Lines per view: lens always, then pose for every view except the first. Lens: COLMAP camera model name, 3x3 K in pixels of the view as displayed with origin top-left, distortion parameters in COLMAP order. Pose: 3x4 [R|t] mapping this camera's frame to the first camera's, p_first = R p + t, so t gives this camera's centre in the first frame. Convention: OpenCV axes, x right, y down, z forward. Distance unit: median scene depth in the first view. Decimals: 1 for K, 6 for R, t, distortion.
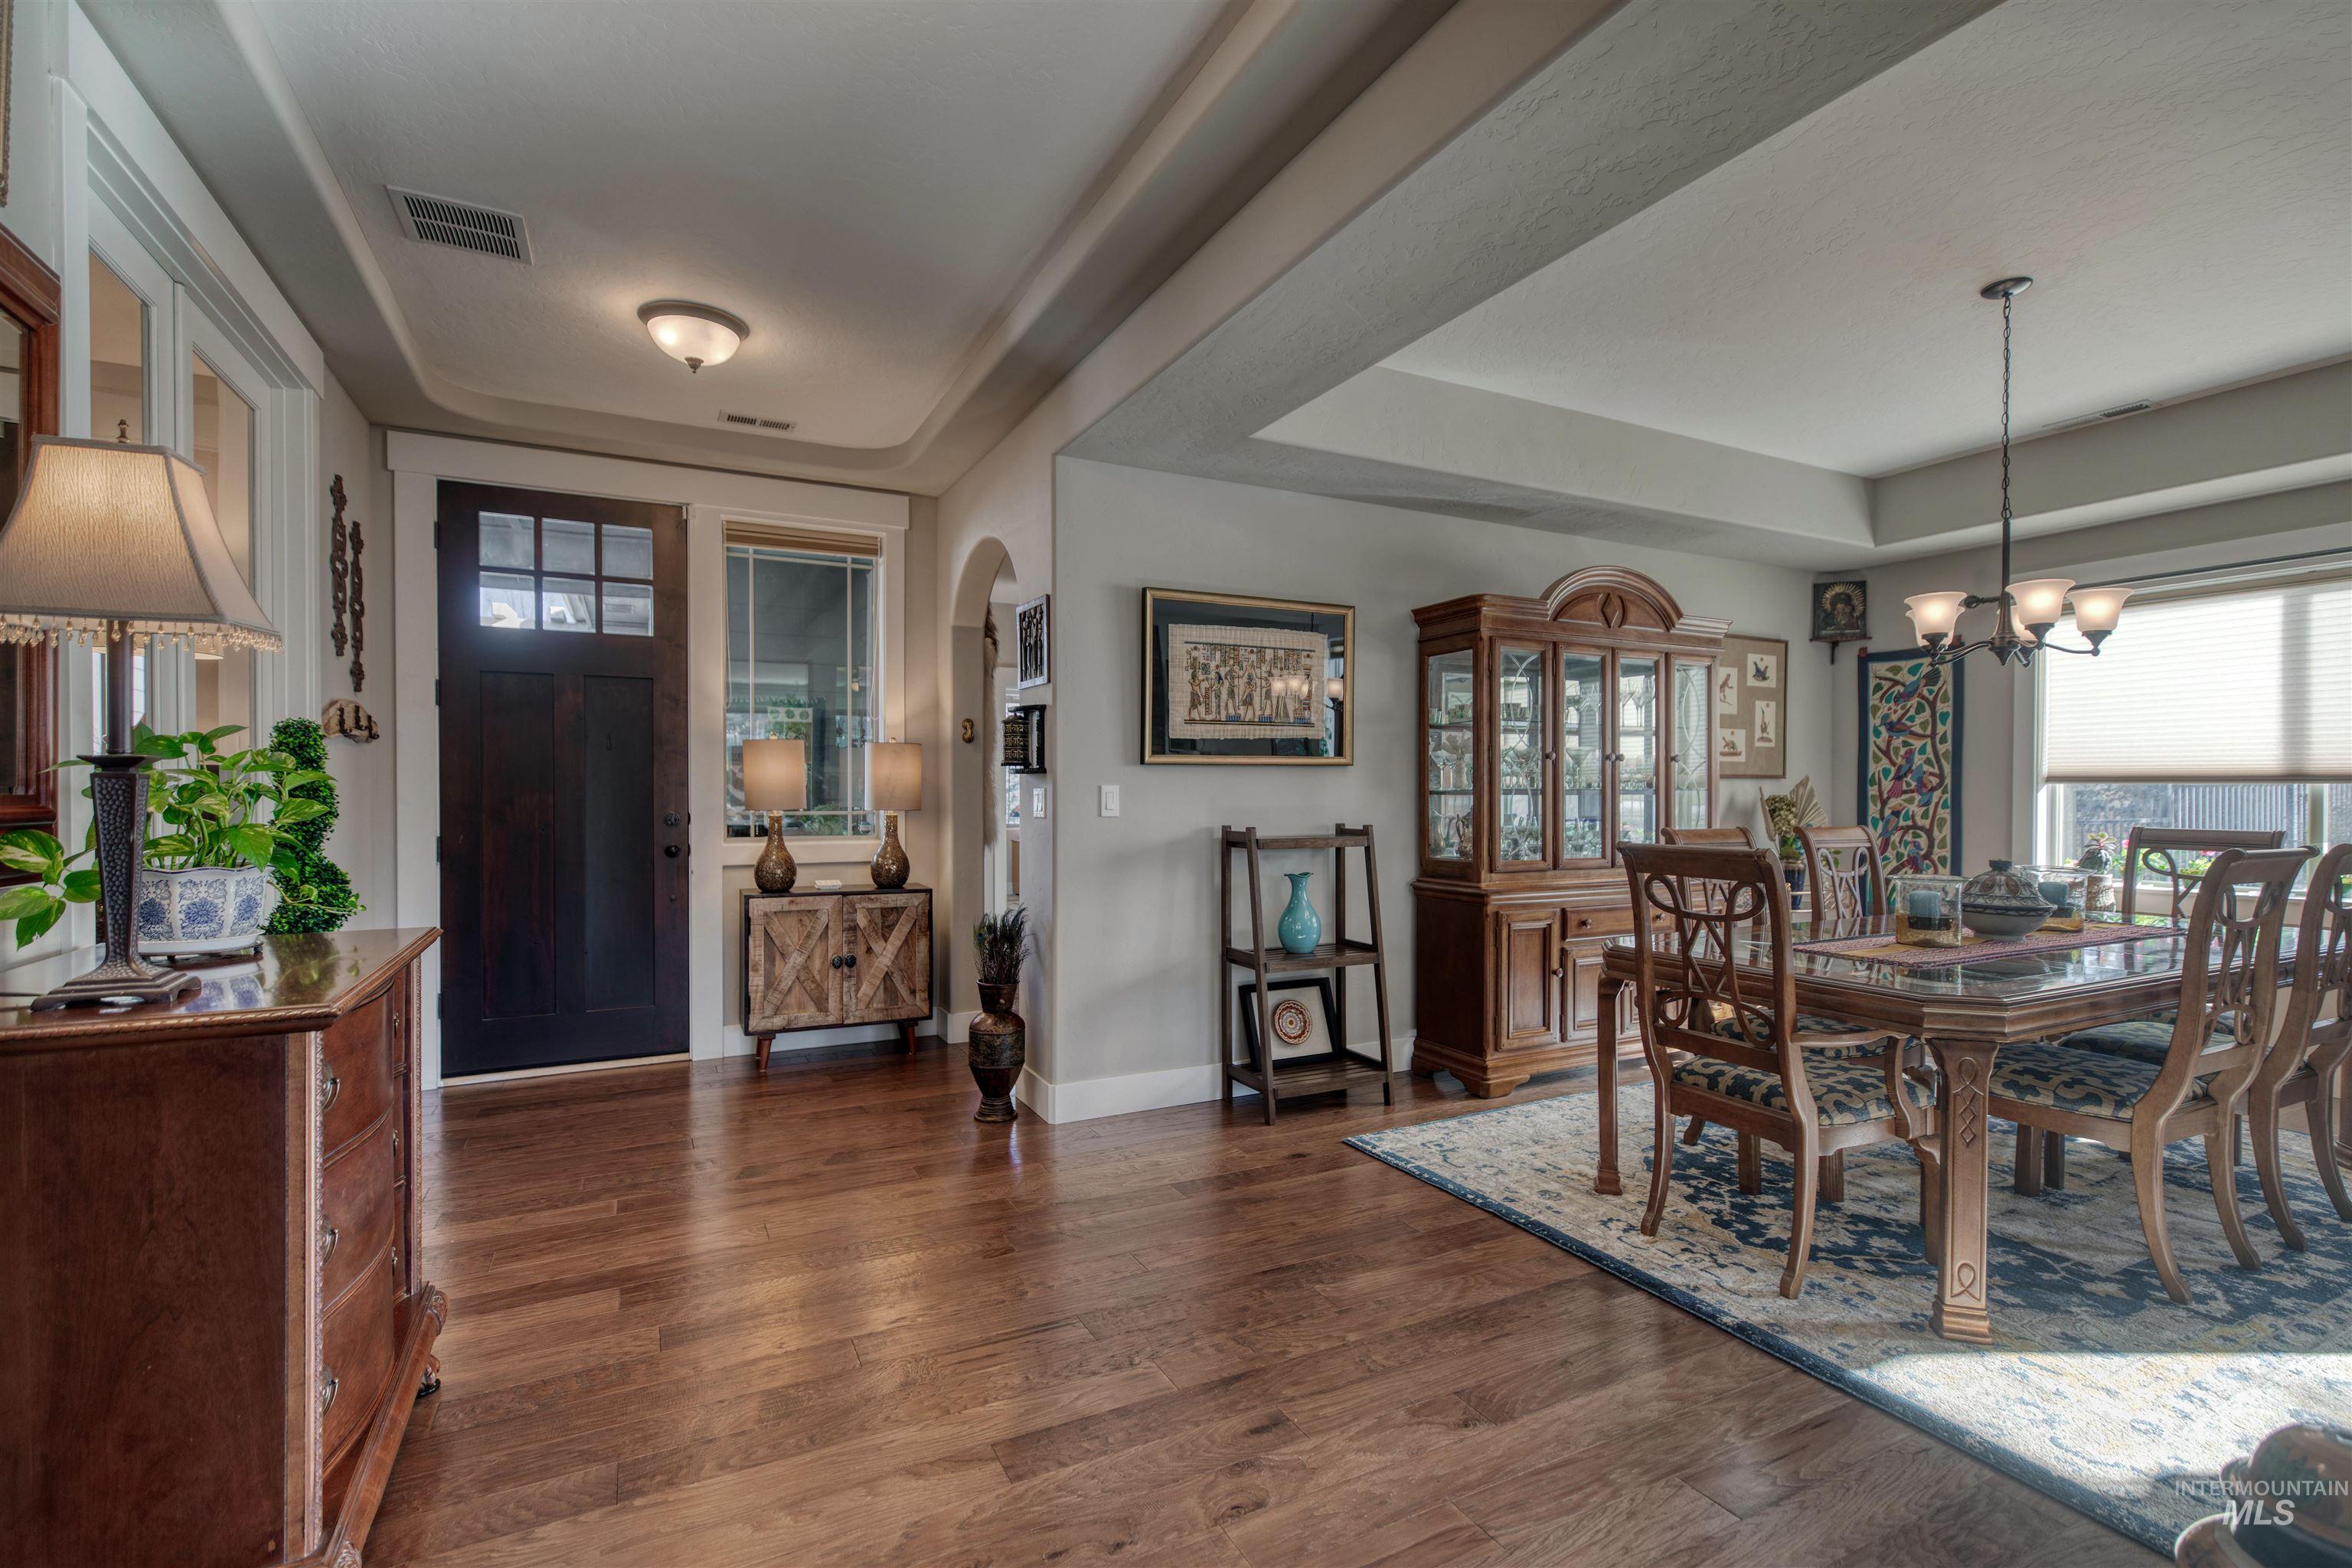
lens RADIAL K [[1061.0, 0, 1179.8], [0, 1061.0, 795.3], [0, 0, 1]] dist [0.003688, 0.000711]
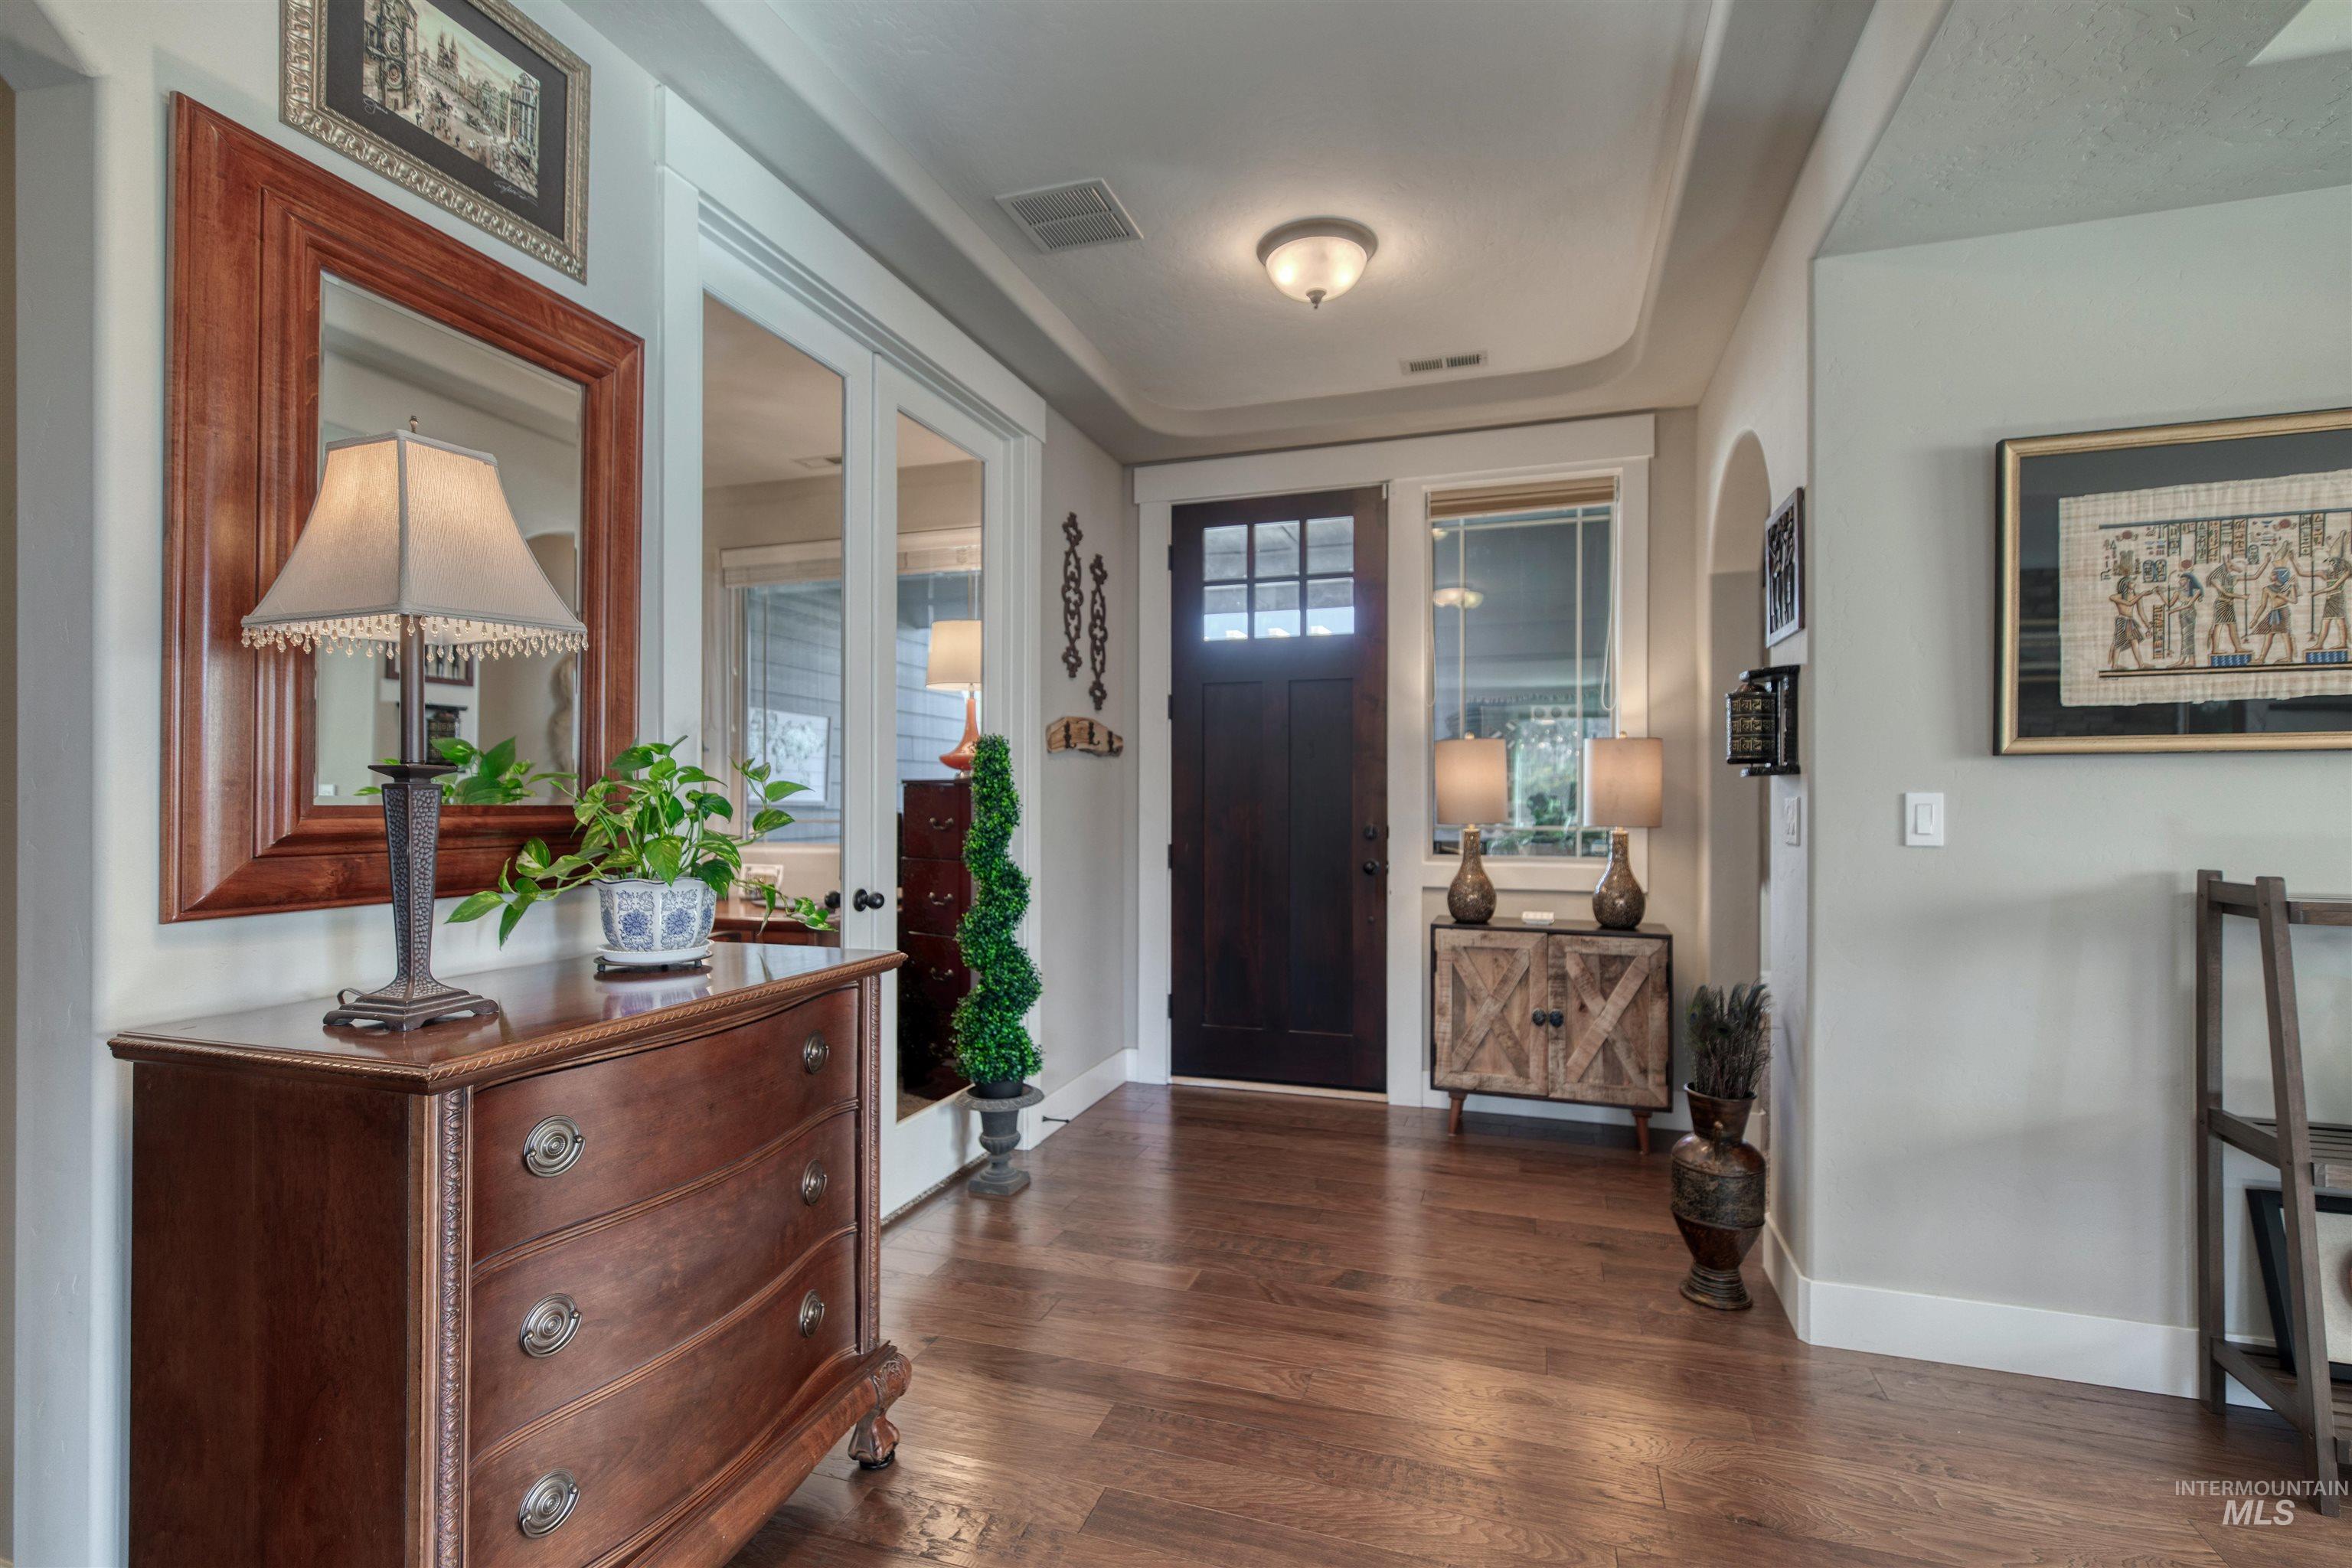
lens RADIAL K [[1061.0, 0, 1192.3], [0, 1061.0, 799.7], [0, 0, 1]] dist [0.003688, 0.000711]
pose [[0.702816, 0.000227, -0.711372, 0.067003], [-0.003696, 0.999988, -0.003332, -0.002114], [0.711362, 0.004970, 0.702808, 0.297328]]
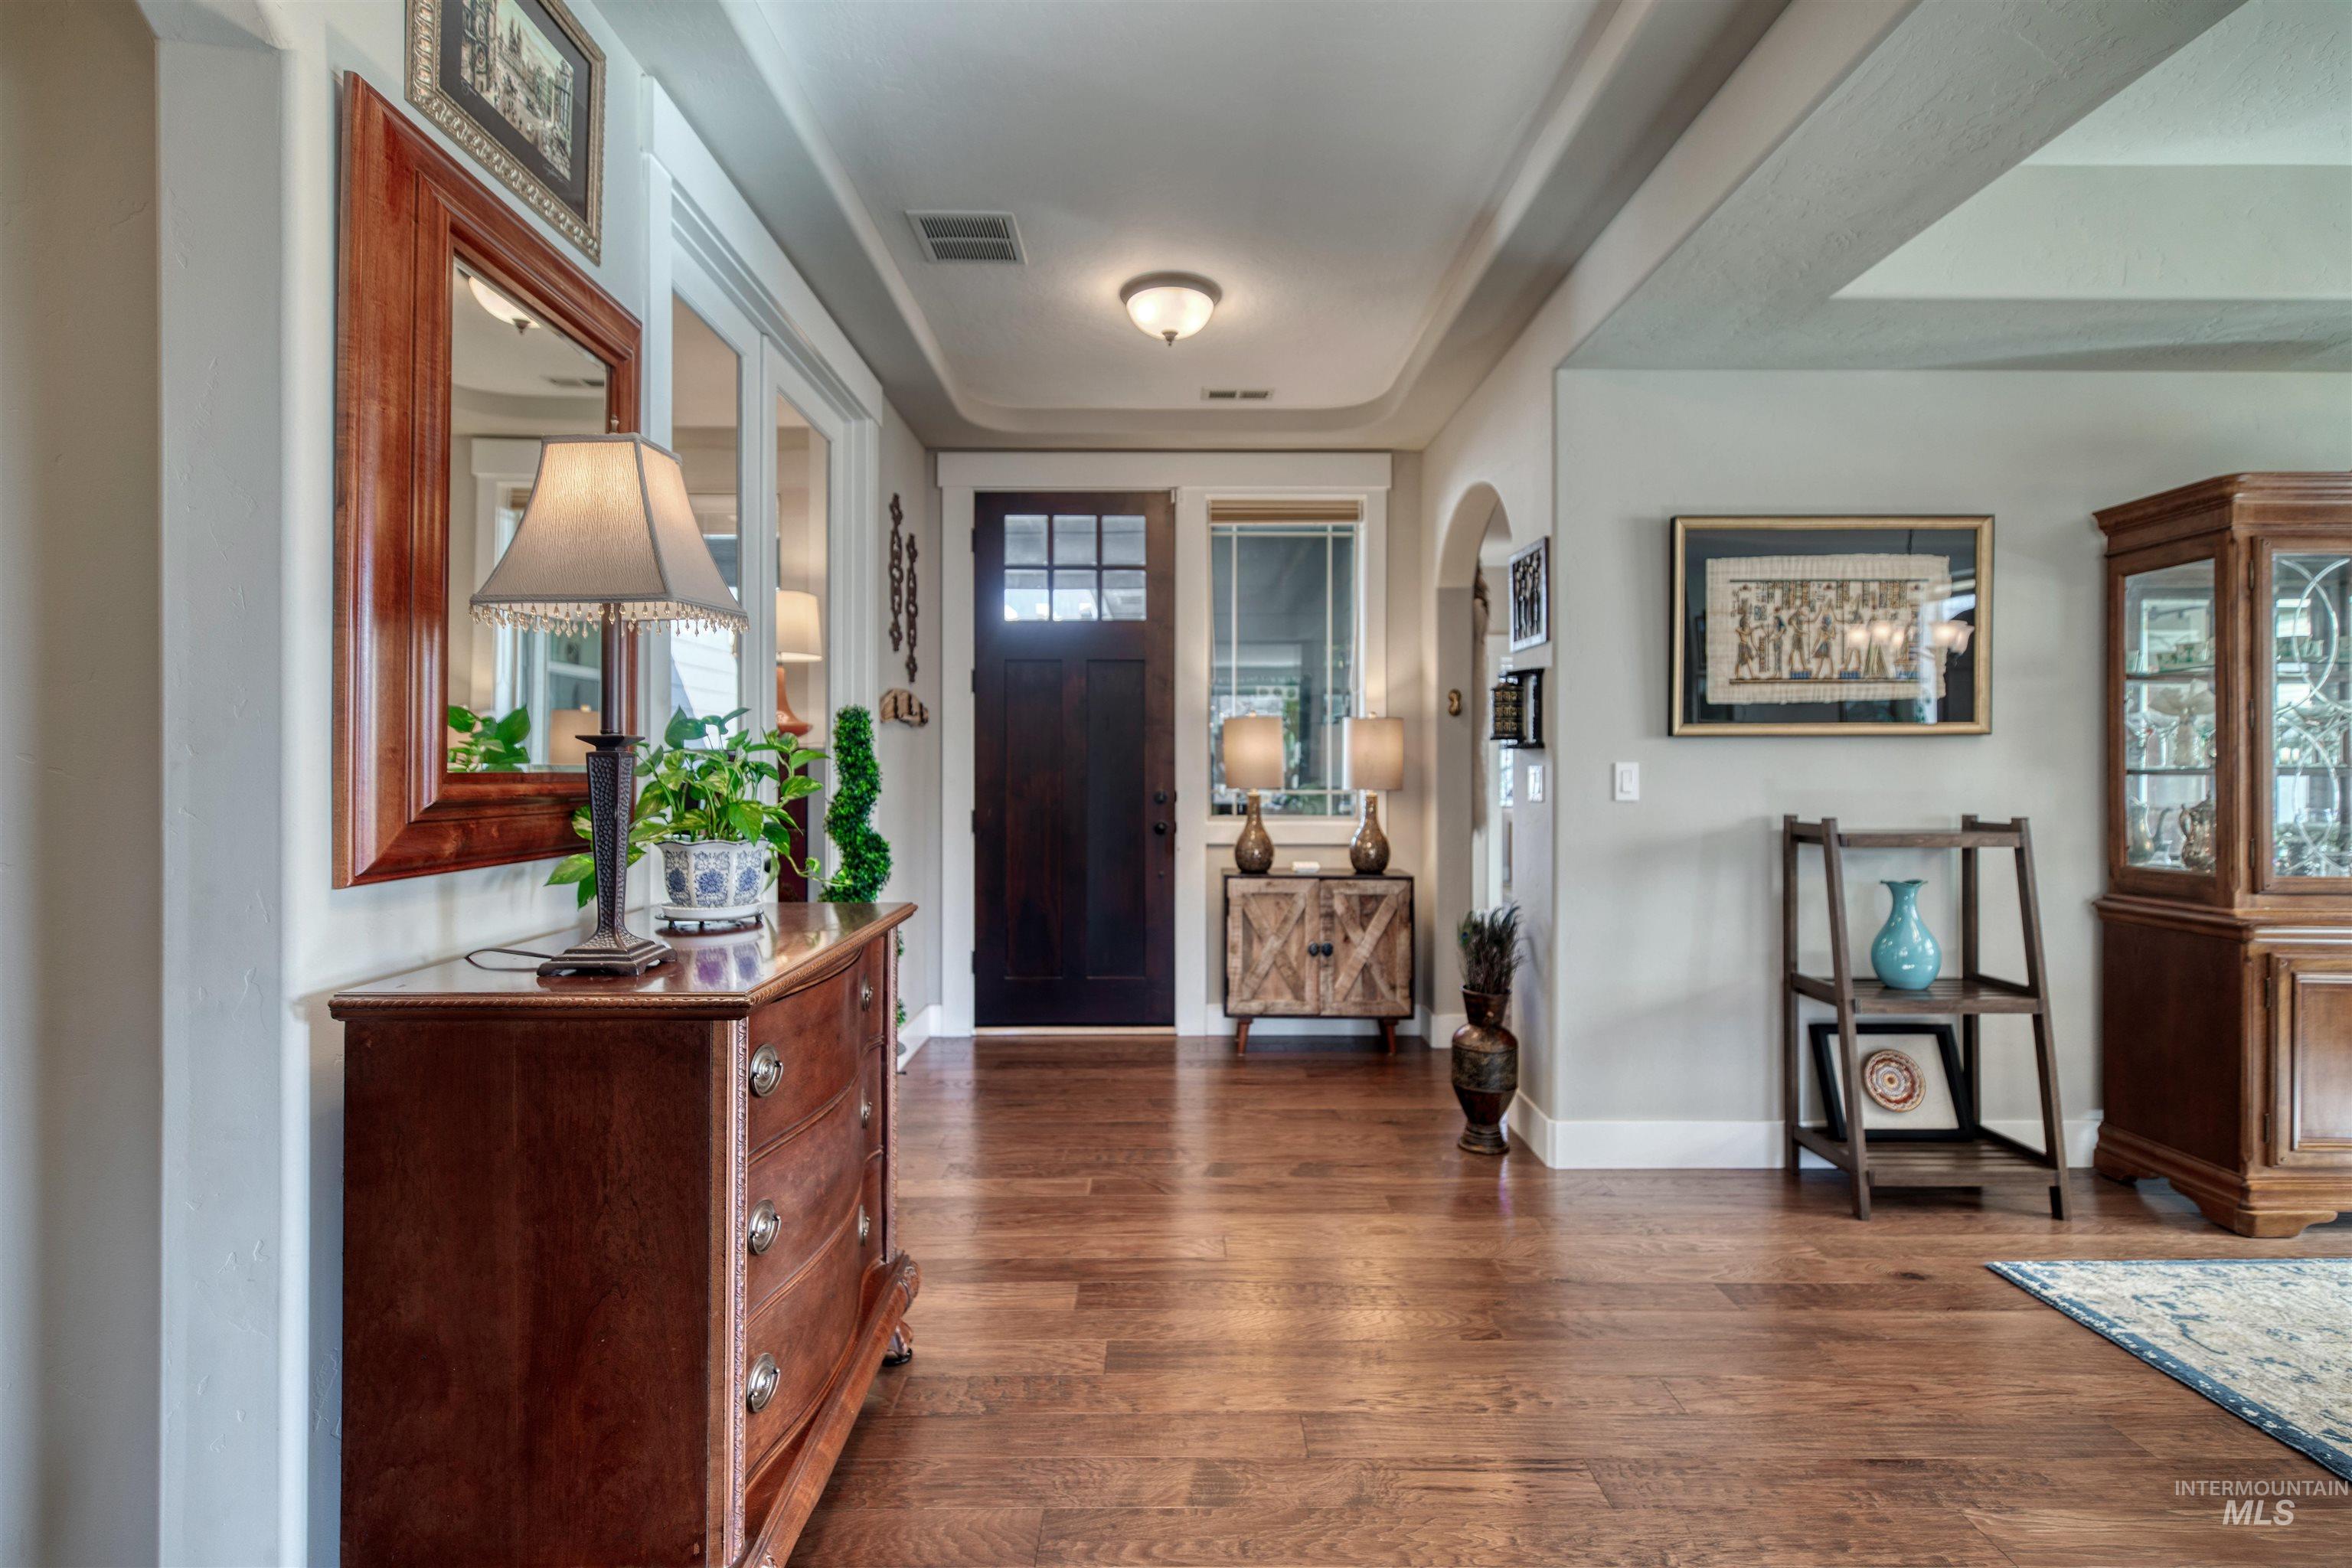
lens RADIAL K [[1061.0, 0, 1175.2], [0, 1061.0, 766.4], [0, 0, 1]] dist [0.003688, 0.000711]
pose [[0.893939, -0.000295, -0.448188, -0.010081], [-0.002583, 0.999980, -0.005810, -0.000784], [0.448180, 0.006352, 0.893921, 0.112028]]
